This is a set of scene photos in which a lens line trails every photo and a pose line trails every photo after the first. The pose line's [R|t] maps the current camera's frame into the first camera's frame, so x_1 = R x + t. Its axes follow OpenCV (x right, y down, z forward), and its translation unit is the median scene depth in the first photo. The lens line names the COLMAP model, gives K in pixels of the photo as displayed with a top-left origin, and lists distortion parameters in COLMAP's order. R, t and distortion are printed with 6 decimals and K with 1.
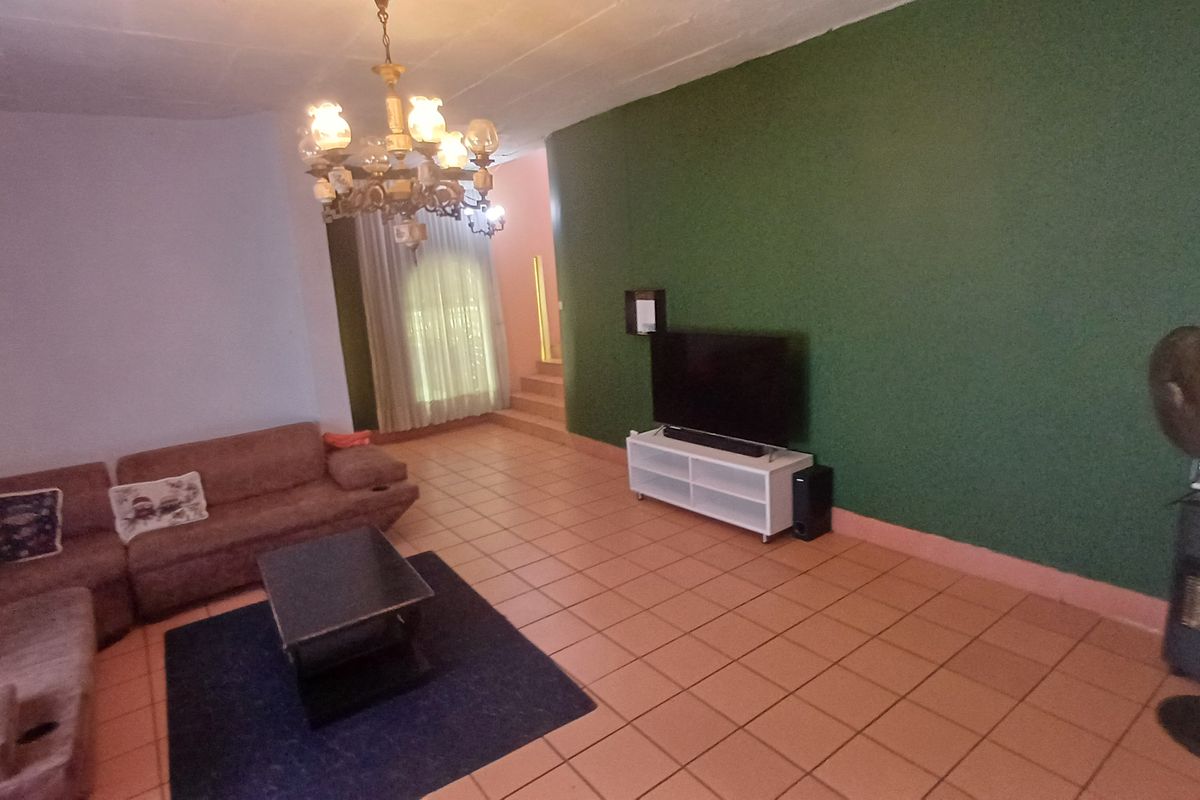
lens RADIAL K [[648.5, 0, 598.8], [0, 648.5, 397.4], [0, 0, 1]] dist [-0.000701, 0.005243]
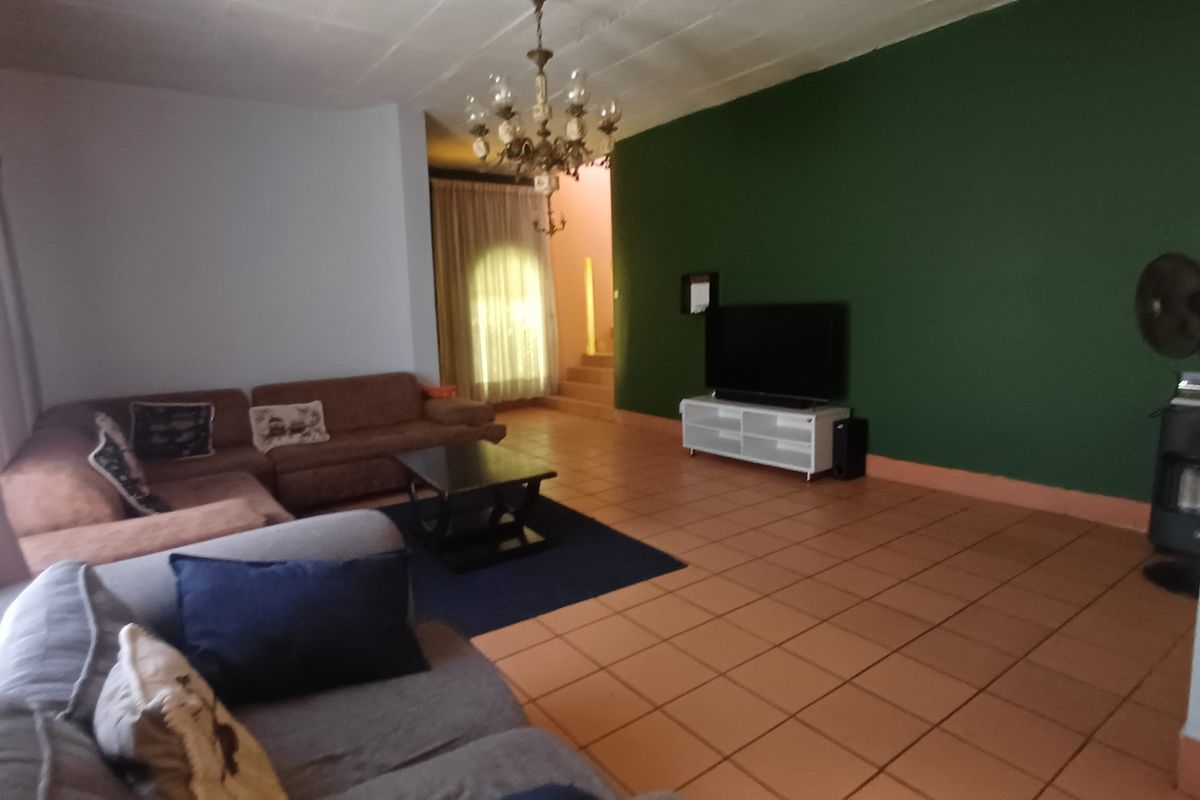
lens RADIAL K [[648.5, 0, 600.9], [0, 648.5, 407.0], [0, 0, 1]] dist [-0.000701, 0.005243]
pose [[0.999267, 0.038246, 0.001753, -0.120014], [-0.038103, 0.997916, -0.052084, 0.166338], [-0.003742, 0.051979, 0.998641, -0.159277]]
